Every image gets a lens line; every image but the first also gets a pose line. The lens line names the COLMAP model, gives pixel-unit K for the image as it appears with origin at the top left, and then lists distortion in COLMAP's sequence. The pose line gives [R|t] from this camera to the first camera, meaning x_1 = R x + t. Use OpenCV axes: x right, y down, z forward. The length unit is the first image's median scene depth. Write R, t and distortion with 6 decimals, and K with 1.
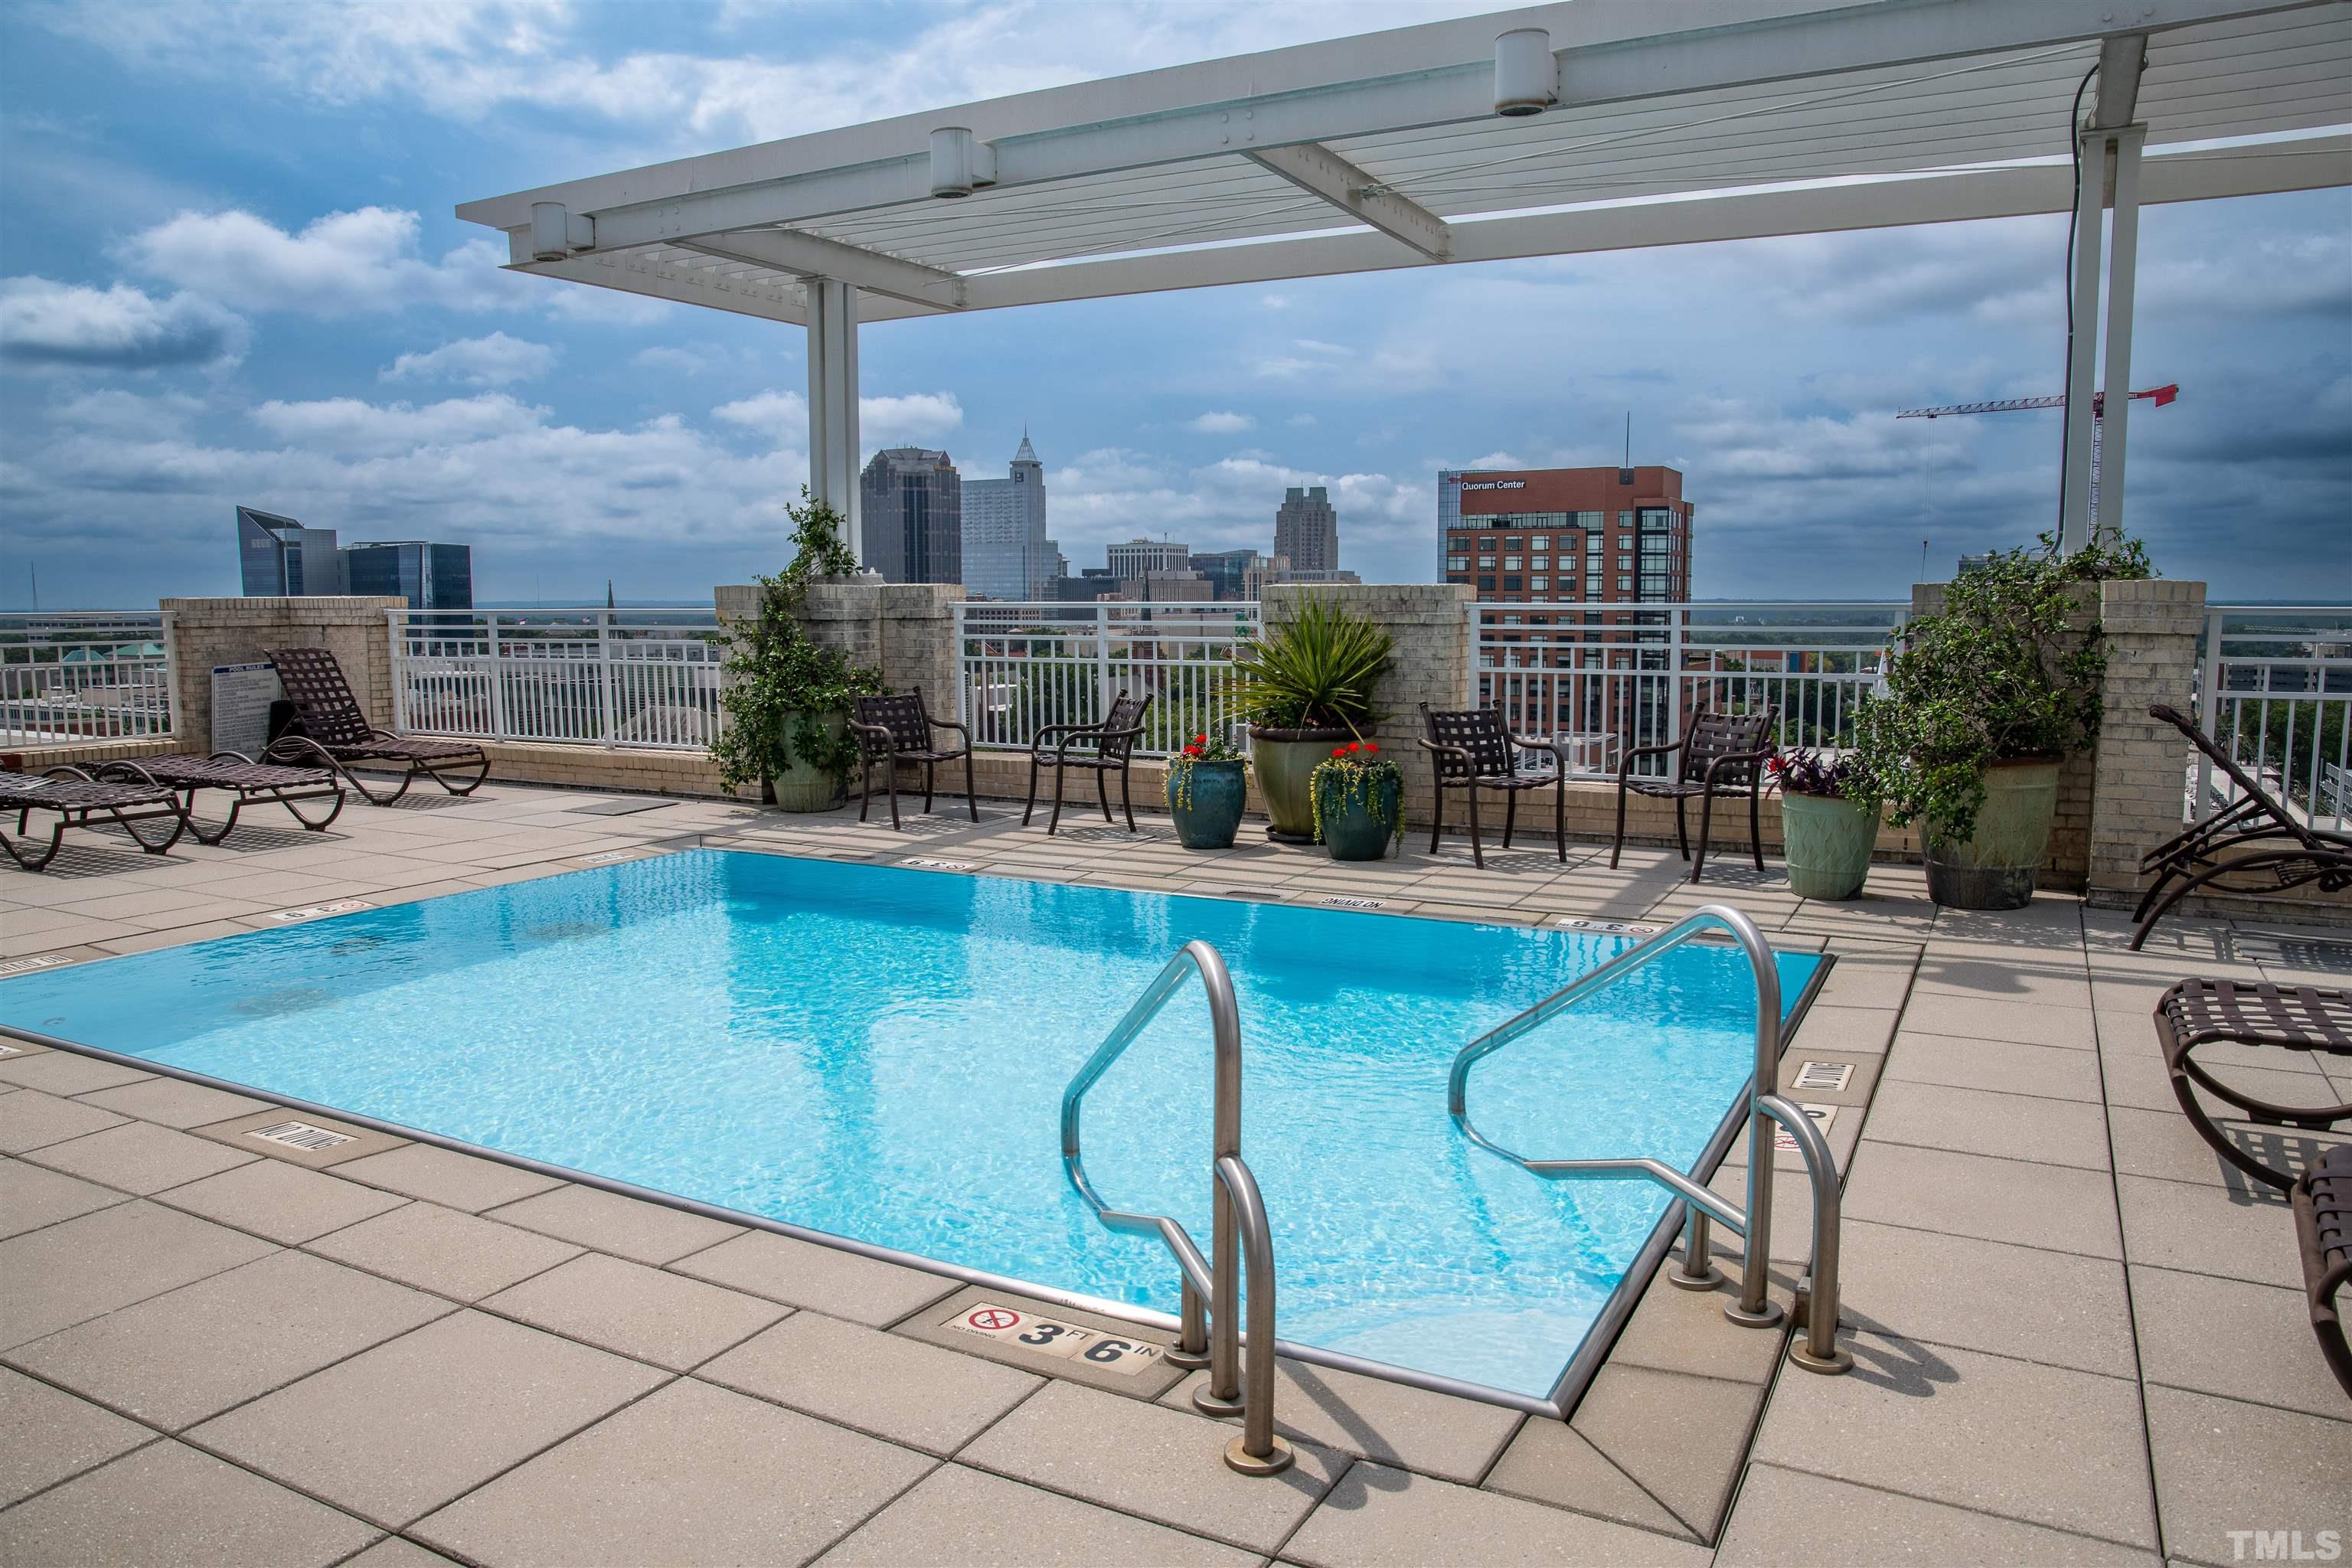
lens RADIAL K [[1641.9, 0, 1176.0], [0, 1641.9, 784.0], [0, 0, 1]] dist [-0.099037, 0.082870]
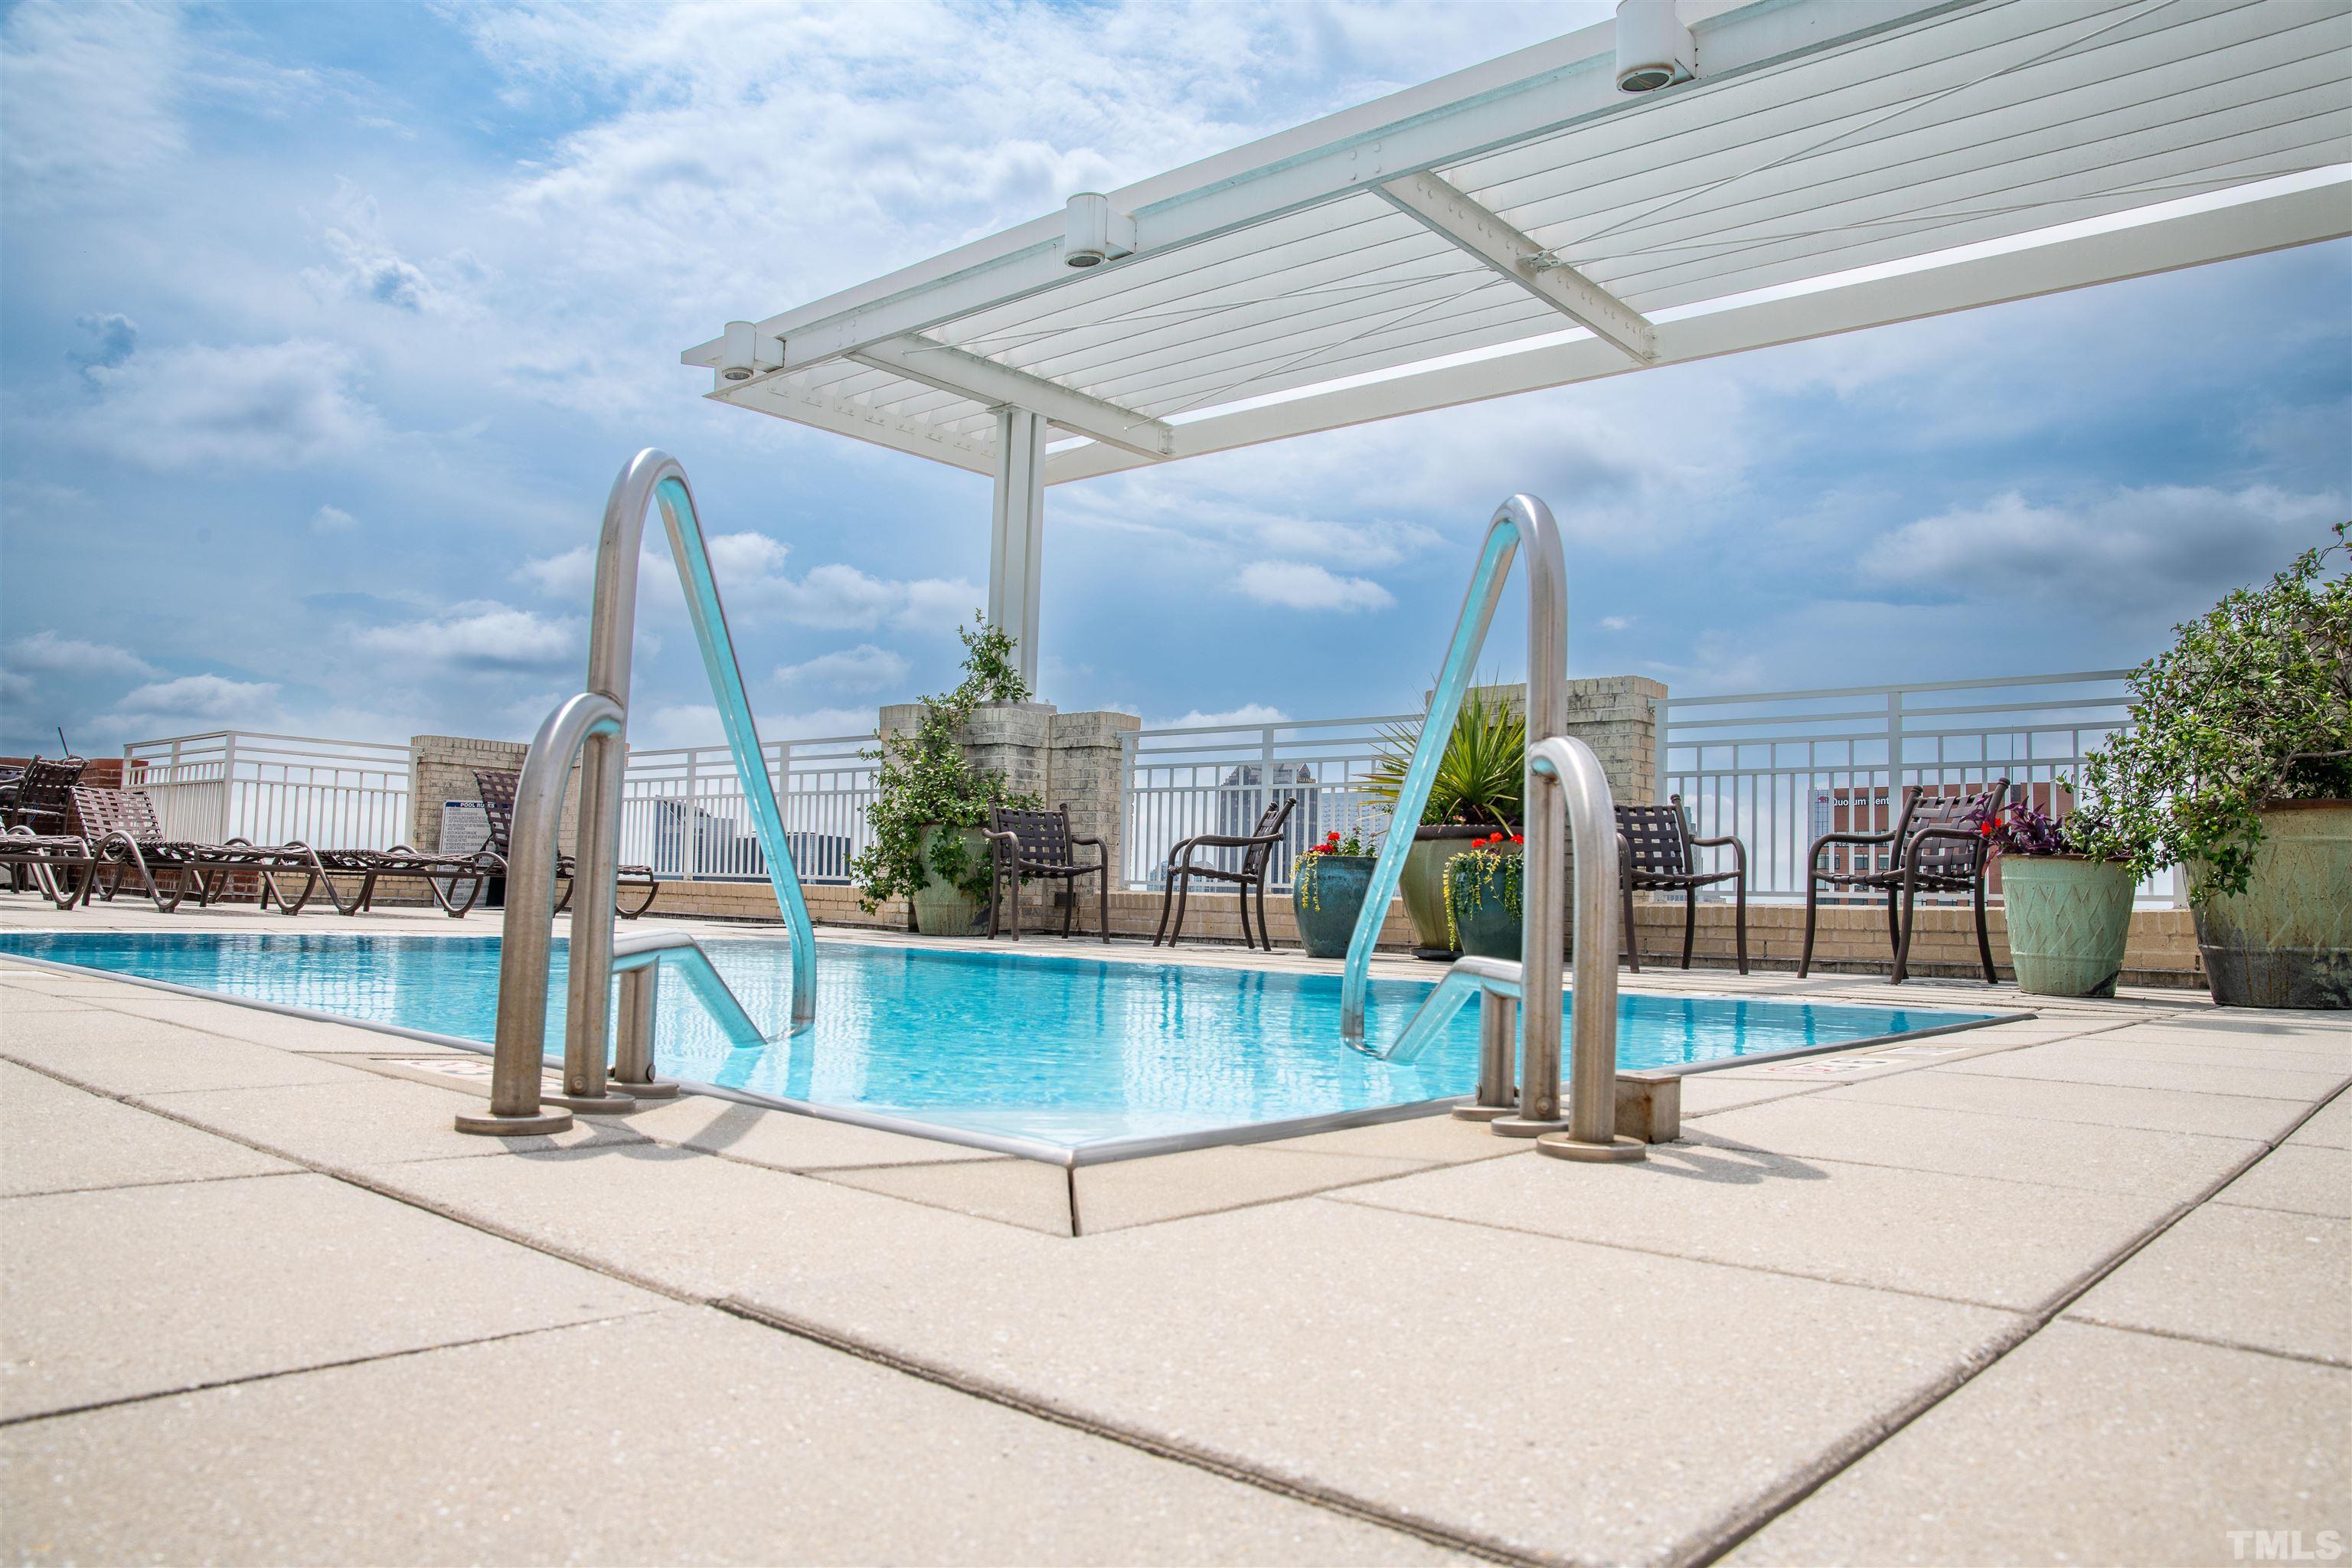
lens RADIAL K [[1641.9, 0, 1176.0], [0, 1641.9, 784.0], [0, 0, 1]] dist [-0.099037, 0.082870]
pose [[0.975660, 0.018232, -0.218530, 0.106436], [-0.059891, 0.980806, -0.185561, 0.096921], [0.210952, 0.194133, 0.958025, 0.108333]]
